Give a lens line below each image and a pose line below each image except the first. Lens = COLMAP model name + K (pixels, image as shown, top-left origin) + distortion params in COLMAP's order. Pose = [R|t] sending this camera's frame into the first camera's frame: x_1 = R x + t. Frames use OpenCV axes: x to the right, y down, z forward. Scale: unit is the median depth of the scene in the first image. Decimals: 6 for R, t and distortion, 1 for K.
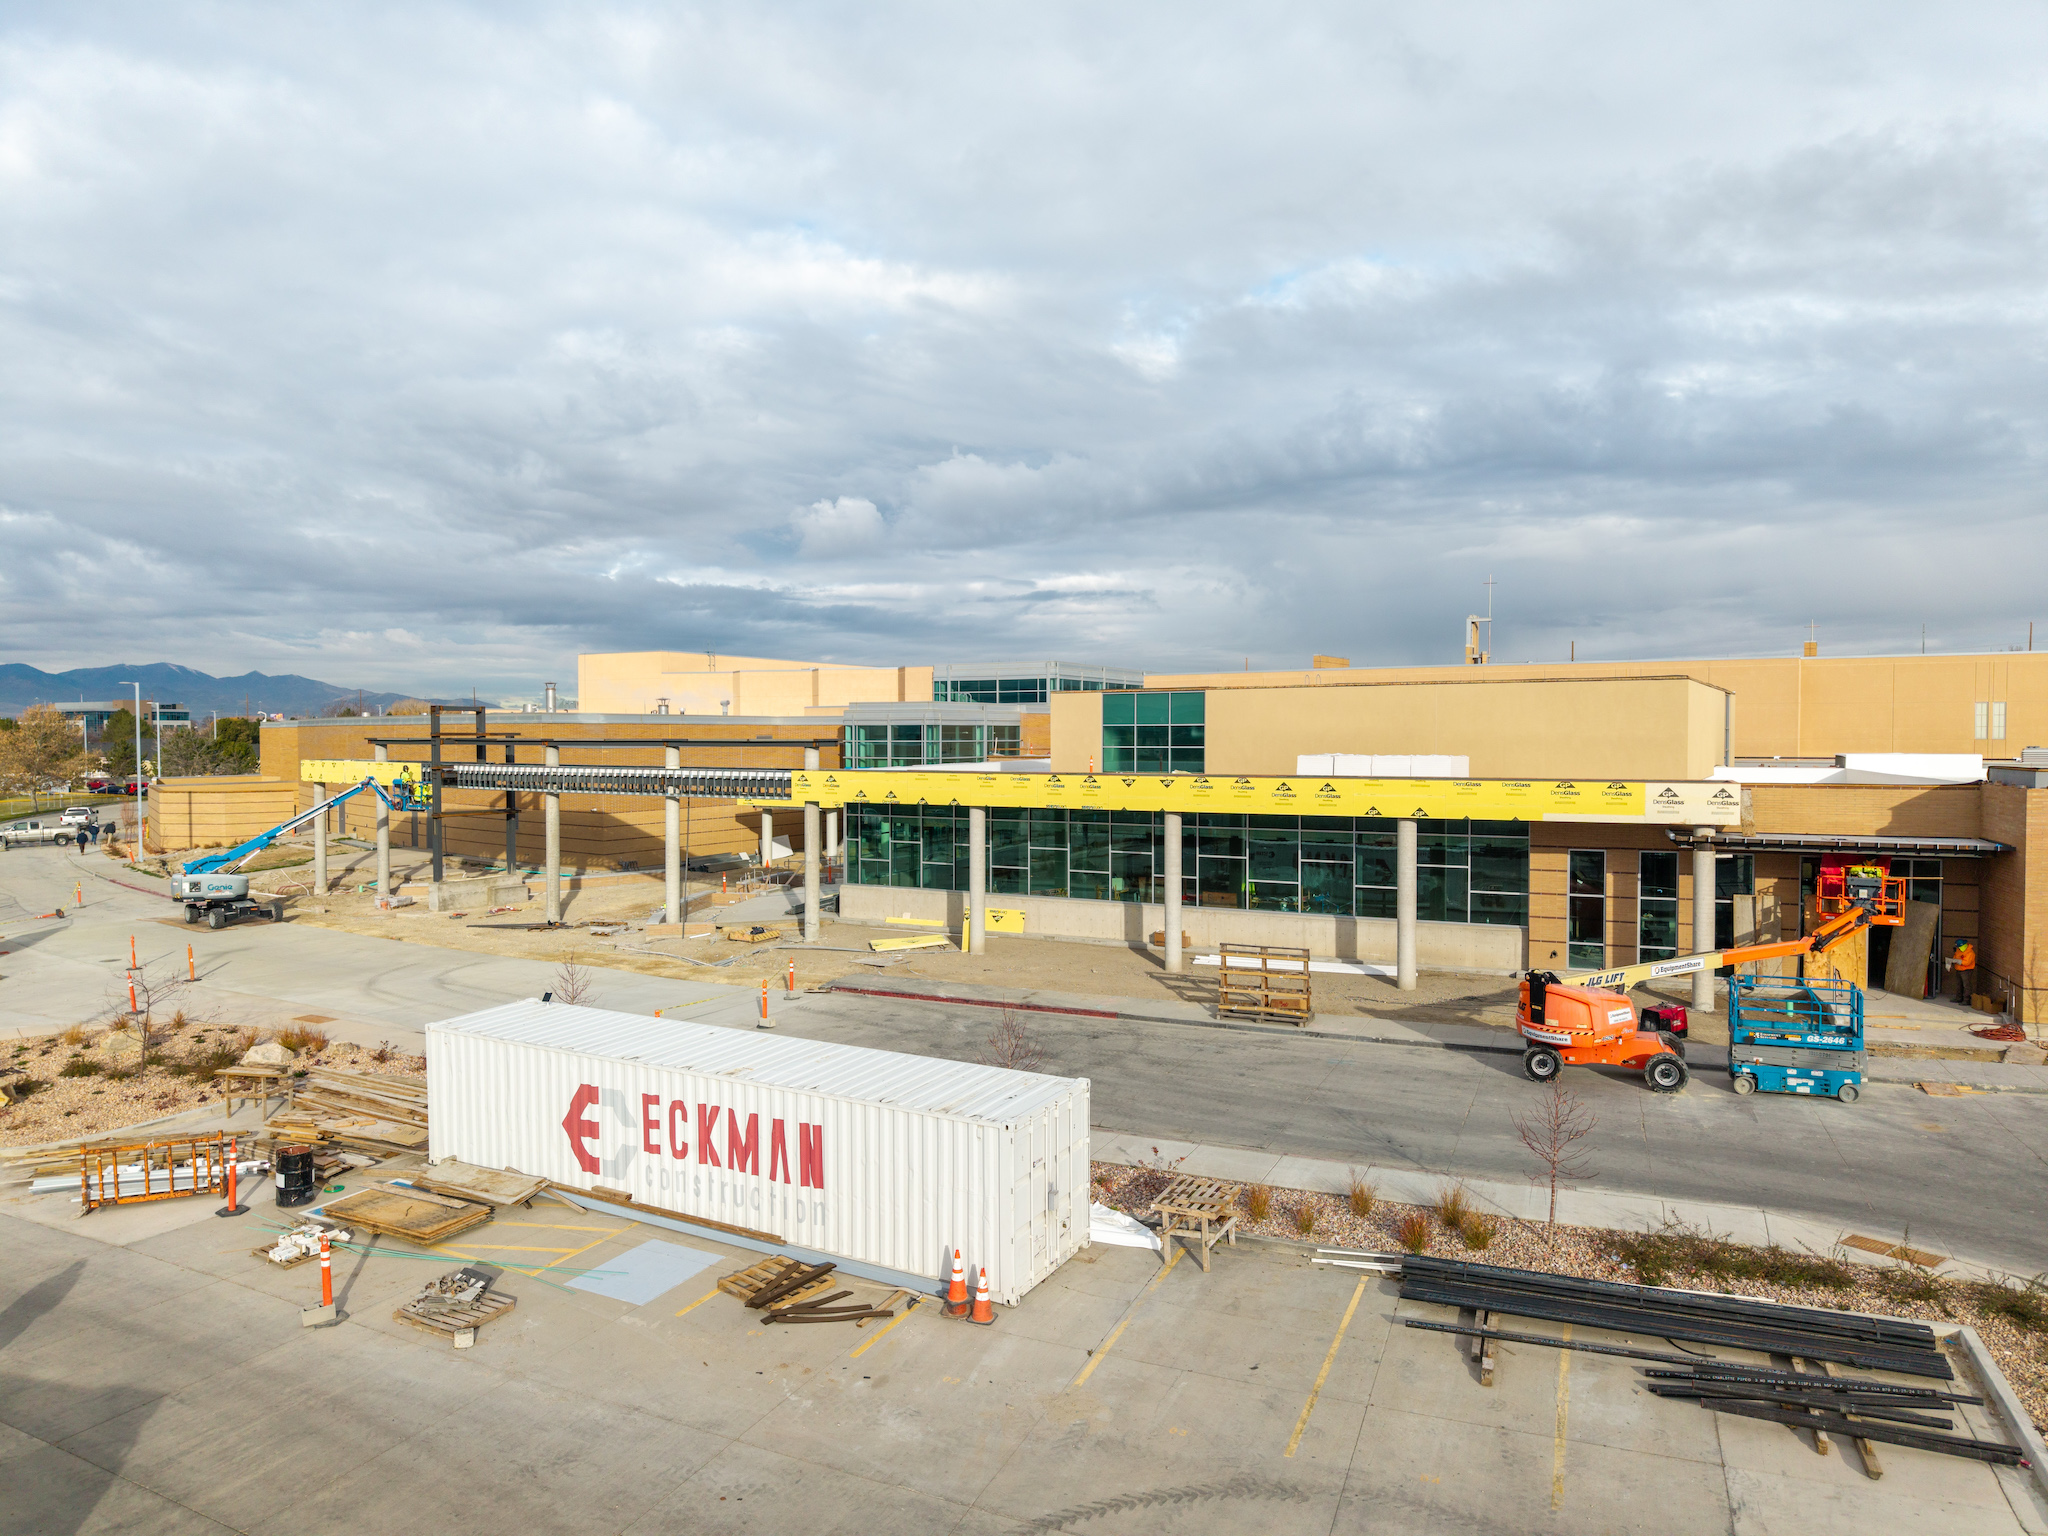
lens RADIAL K [[1374.4, 0, 1025.2], [0, 1374.4, 763.1], [0, 0, 1]] dist [0.021828, -0.019535]
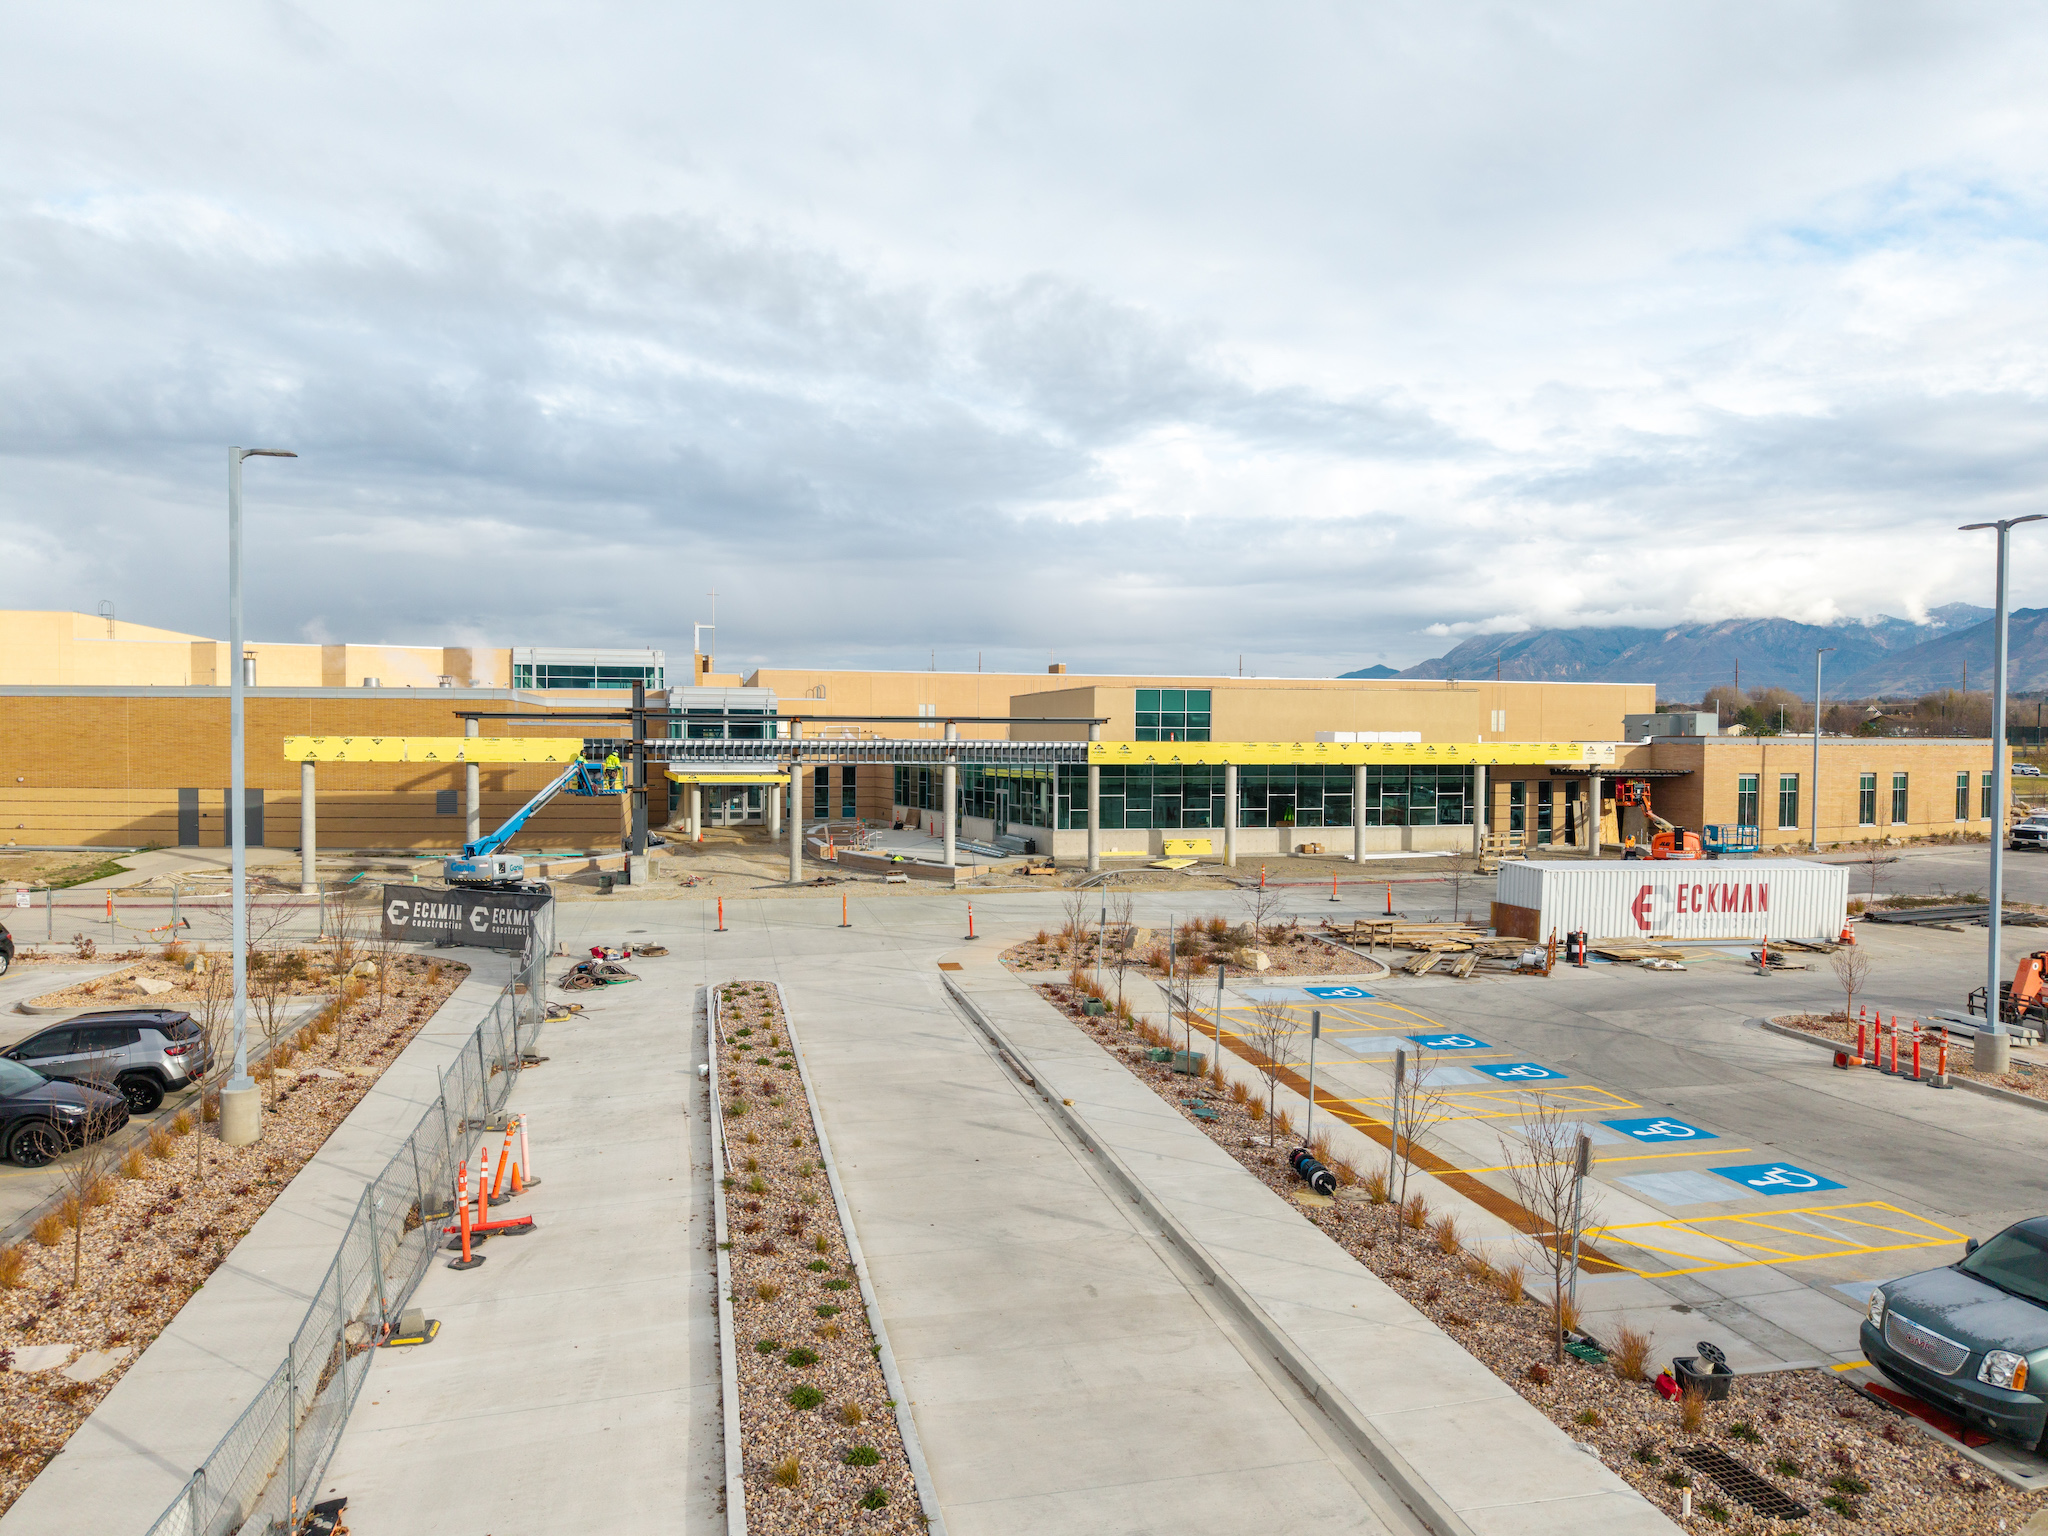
lens RADIAL K [[1374.4, 0, 1009.5], [0, 1374.4, 733.1], [0, 0, 1]] dist [0.021828, -0.019535]
pose [[0.719424, 0.007017, 0.694536, -1.405525], [0.007510, 0.999812, -0.017880, 0.025715], [-0.694531, 0.018079, 0.719236, 0.123157]]
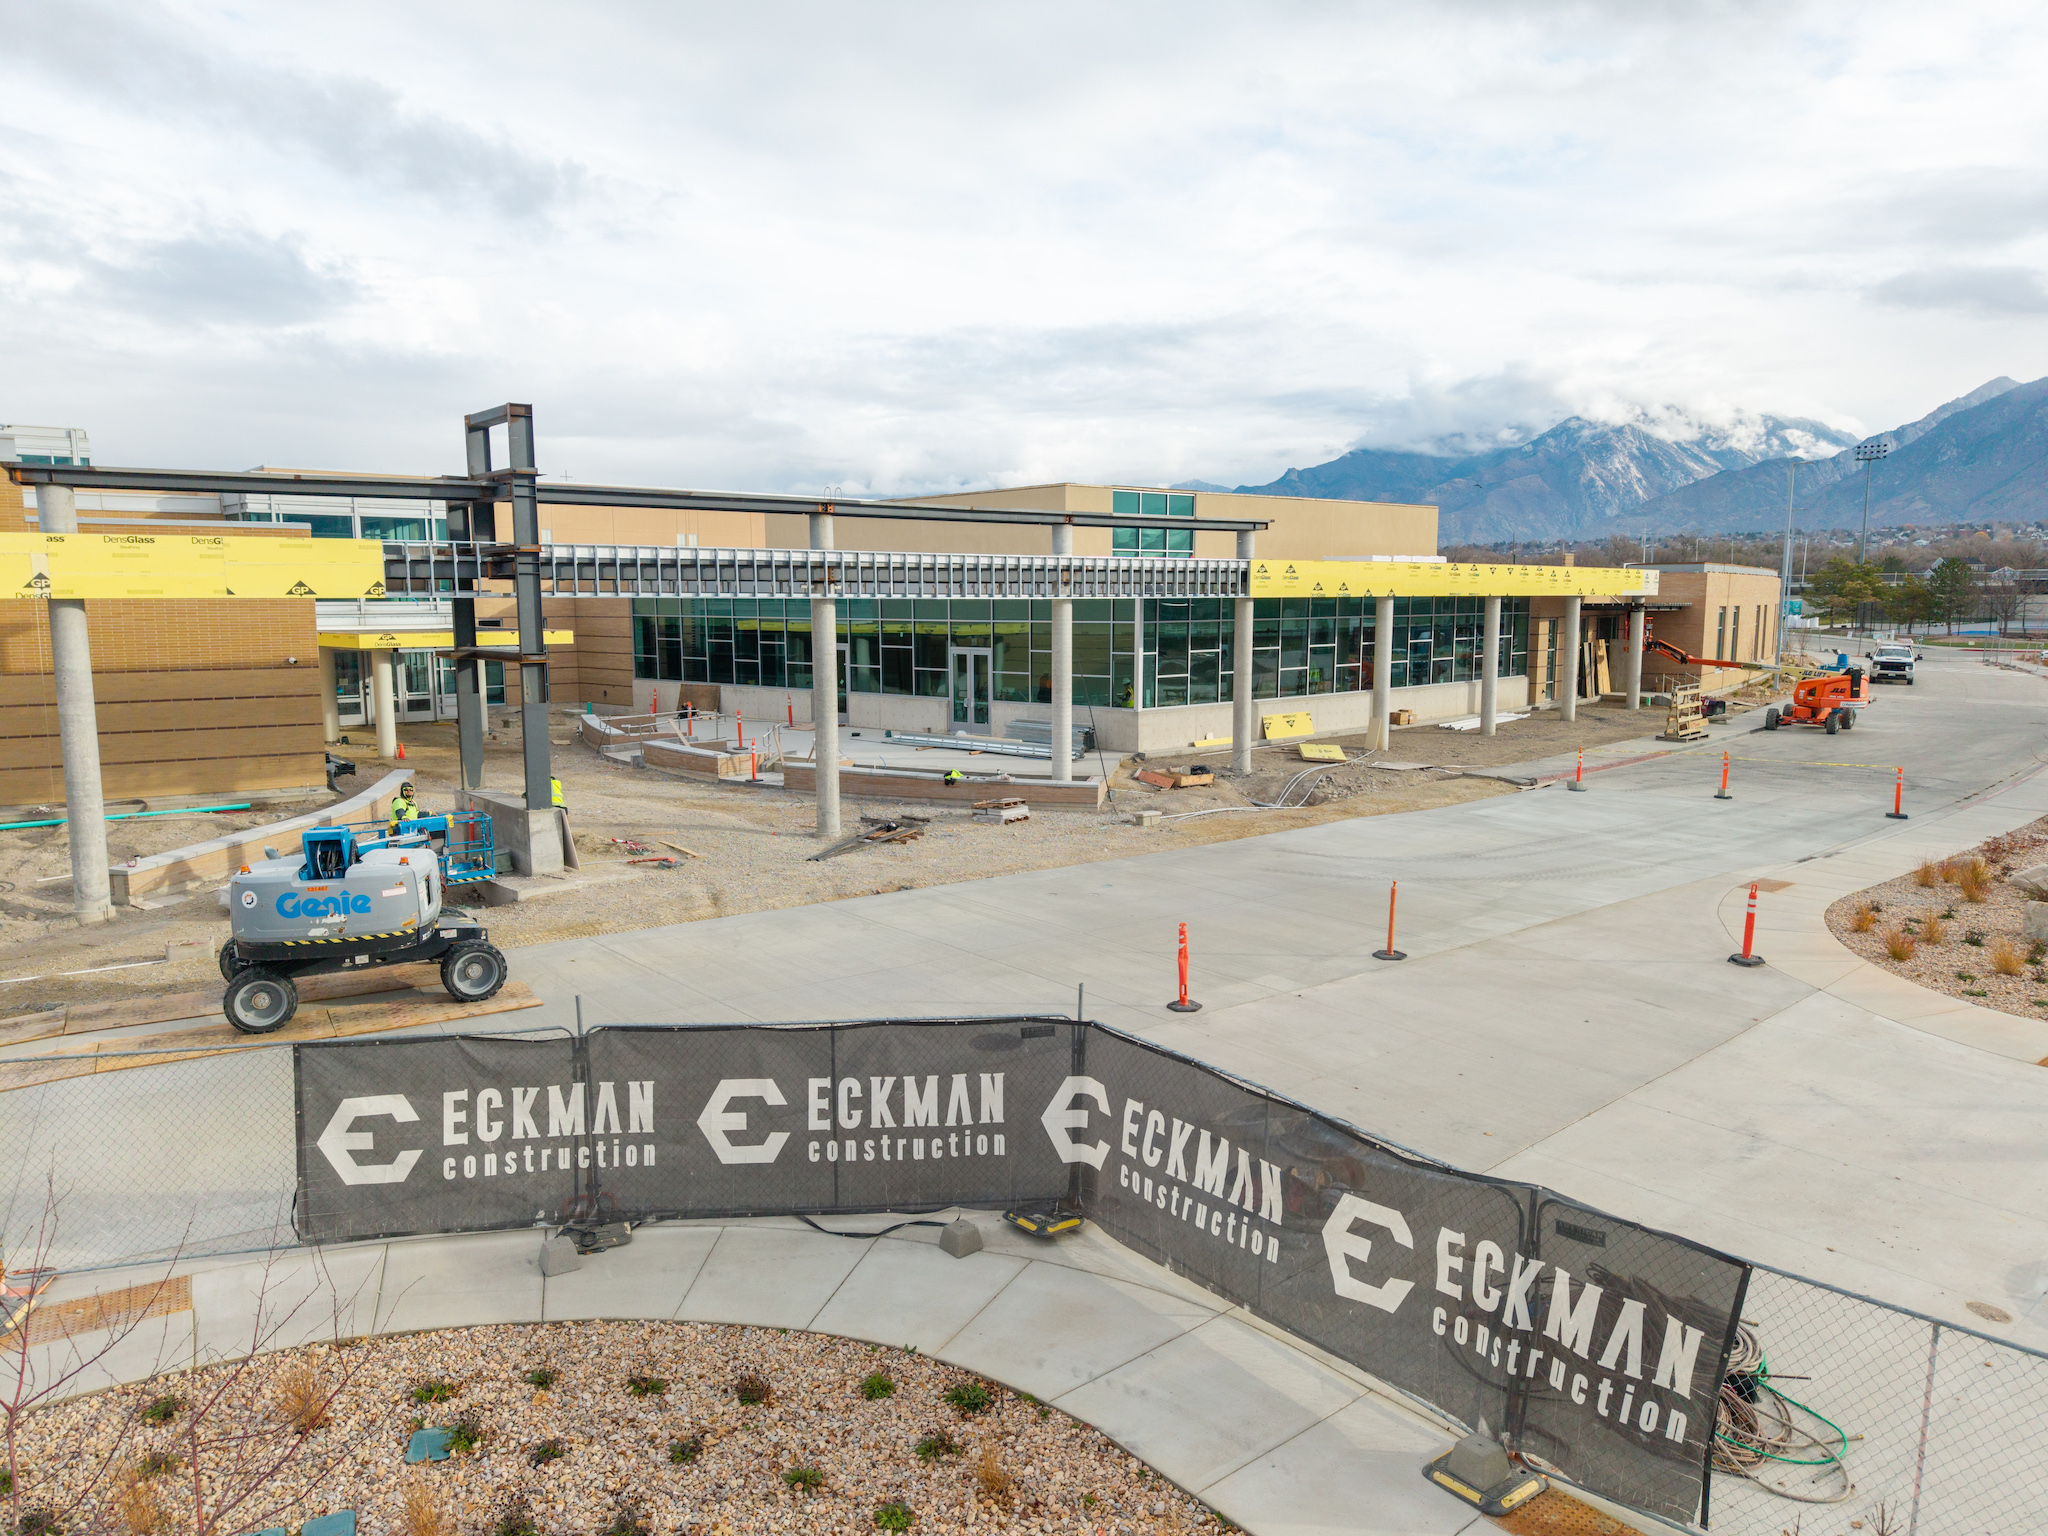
lens RADIAL K [[1374.4, 0, 1021.6], [0, 1374.4, 768.2], [0, 0, 1]] dist [0.021828, -0.019535]
pose [[0.310633, -0.116702, 0.943339, -1.204549], [0.021870, 0.993049, 0.115650, 0.038028], [-0.950278, -0.015294, 0.311026, 1.075850]]
